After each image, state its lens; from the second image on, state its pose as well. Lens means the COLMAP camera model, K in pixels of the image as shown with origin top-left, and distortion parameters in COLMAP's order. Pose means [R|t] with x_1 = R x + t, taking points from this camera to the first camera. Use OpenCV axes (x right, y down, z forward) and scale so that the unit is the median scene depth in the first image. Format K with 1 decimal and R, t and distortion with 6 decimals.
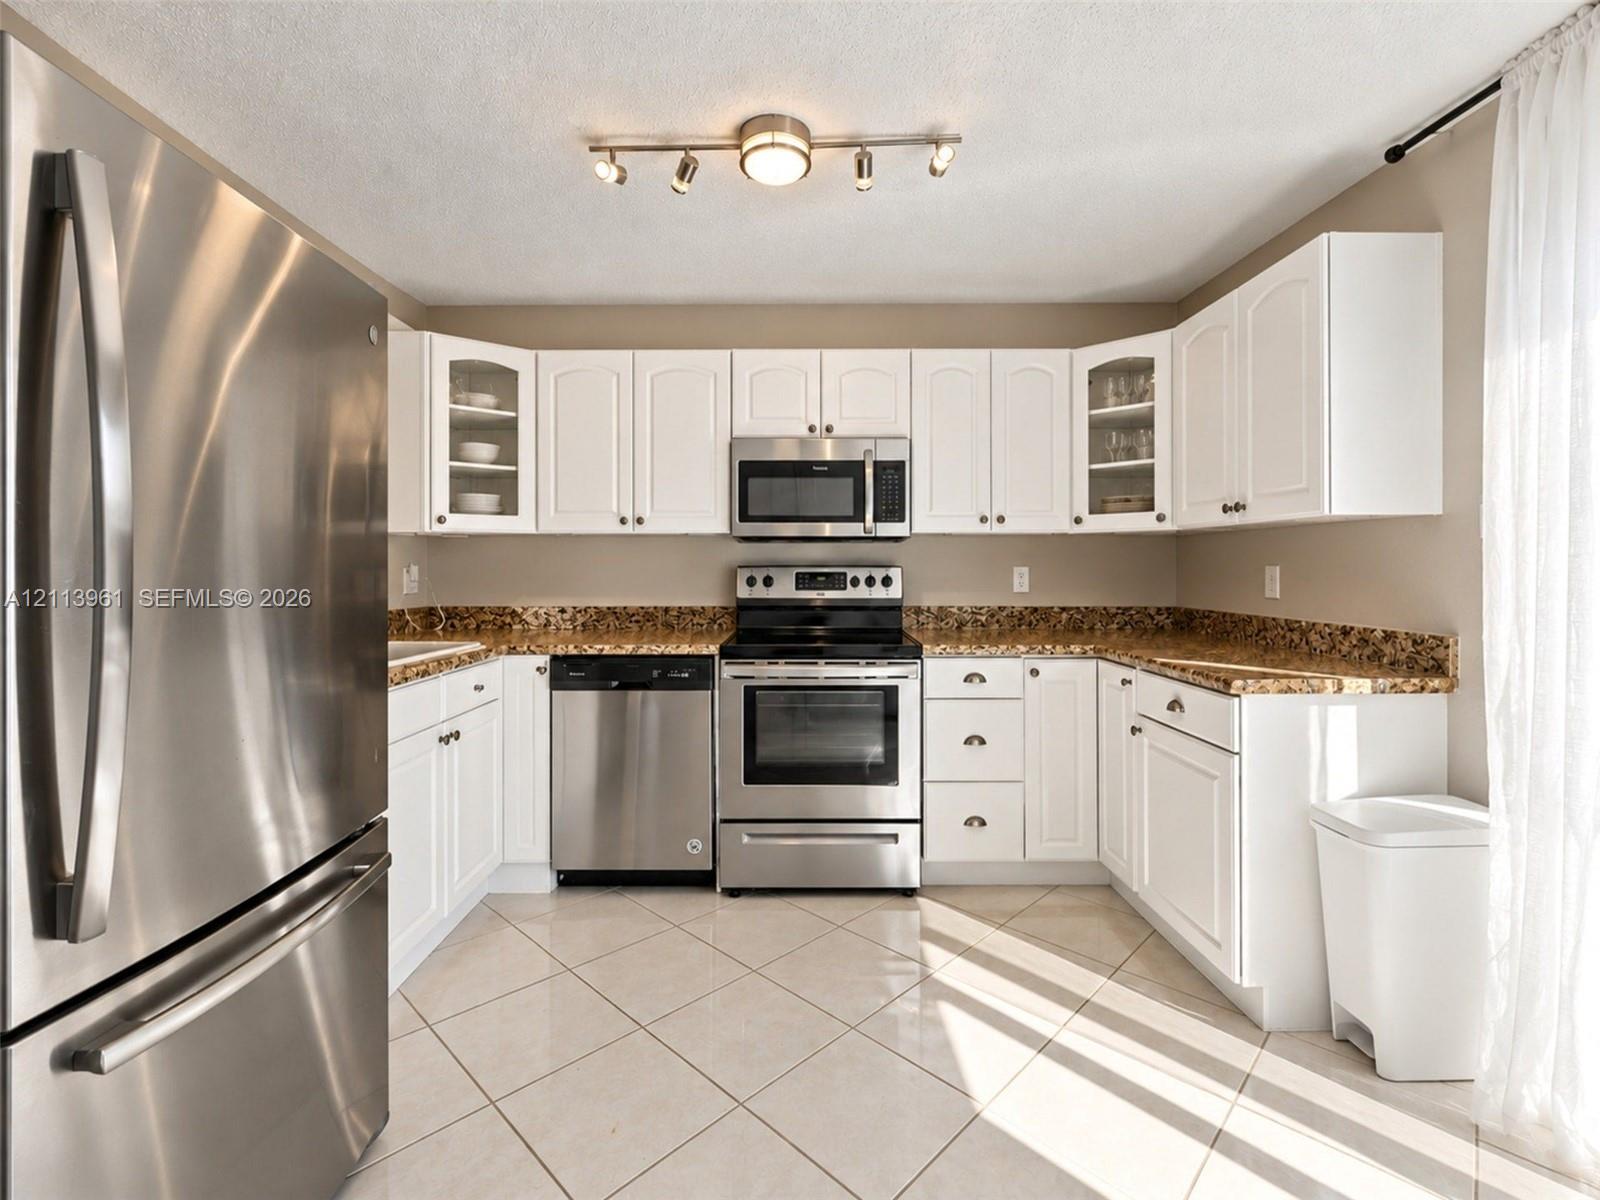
lens RADIAL K [[665.3, 0, 797.2], [0, 665.3, 563.0], [0, 0, 1]] dist [-0.047175, 0.000103]
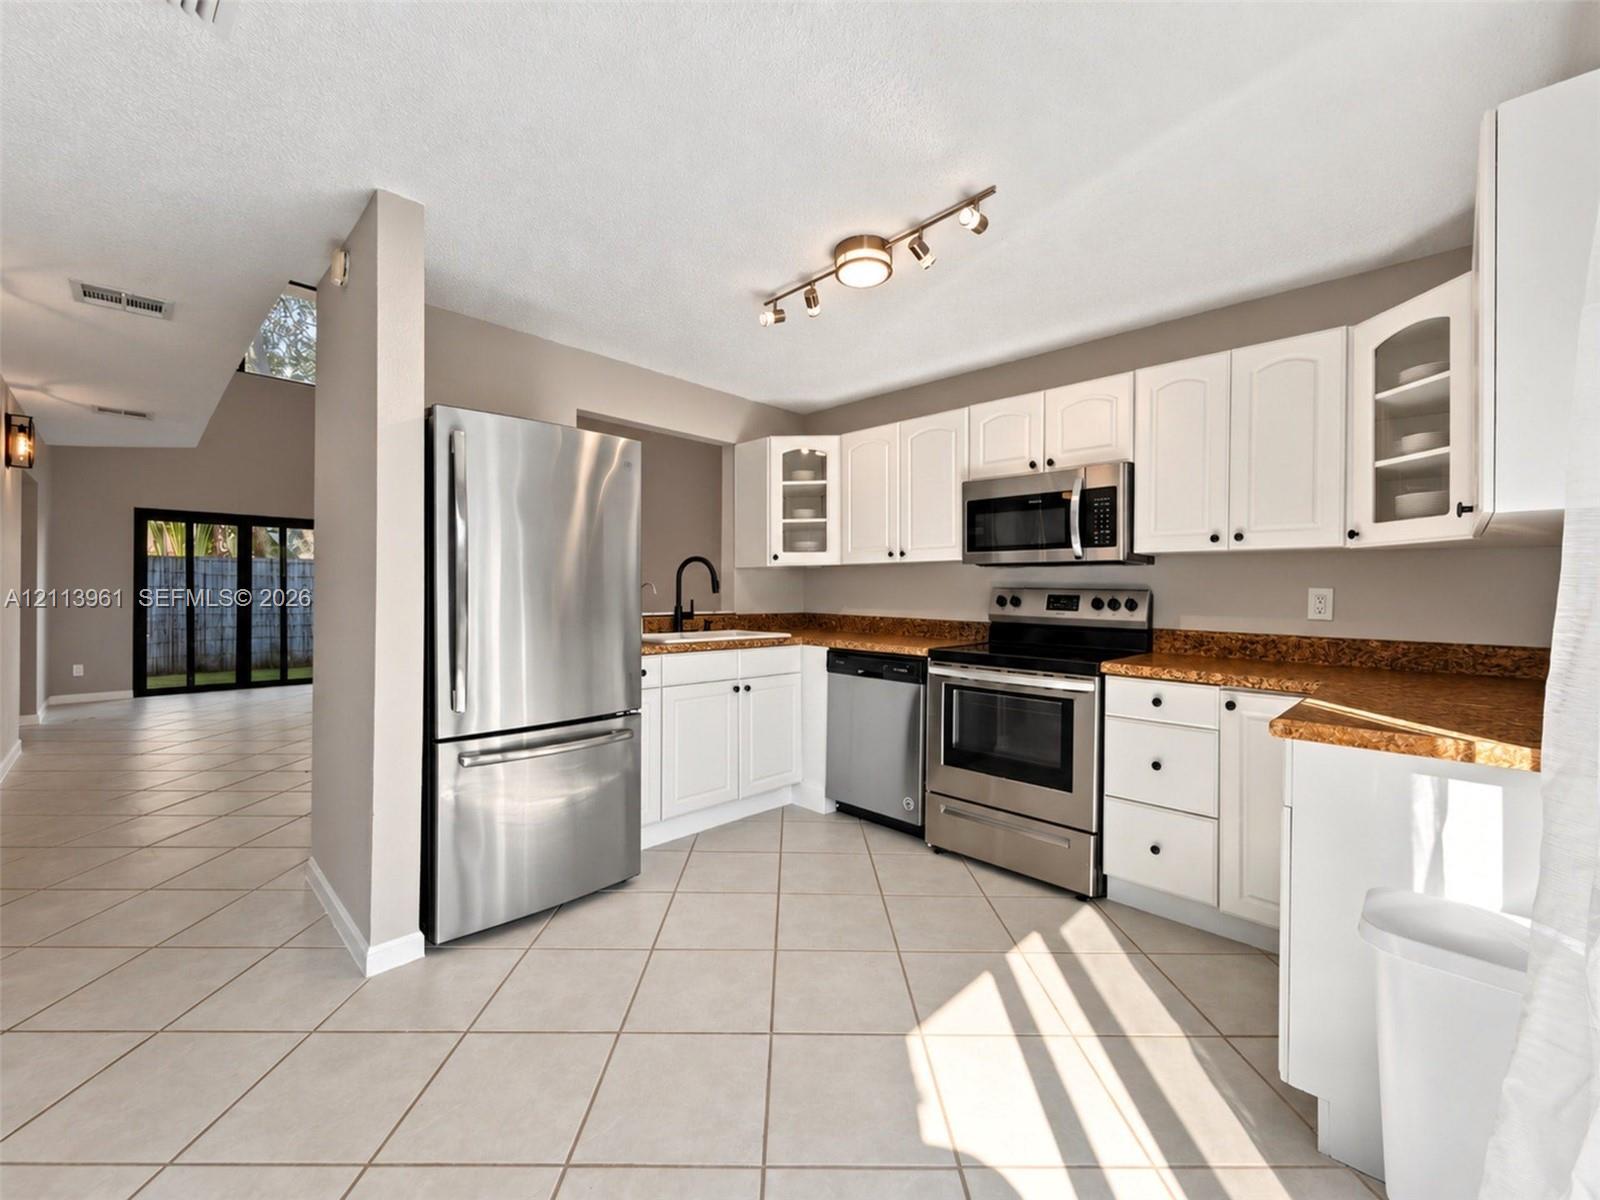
lens RADIAL K [[651.8, 0, 809.4], [0, 651.8, 577.8], [0, 0, 1]] dist [-0.001776, -0.000320]
pose [[0.705277, -0.008528, -0.708880, 0.556850], [-0.000298, 0.999924, -0.012326, 0.001497], [0.708932, 0.008904, 0.705221, -0.044952]]
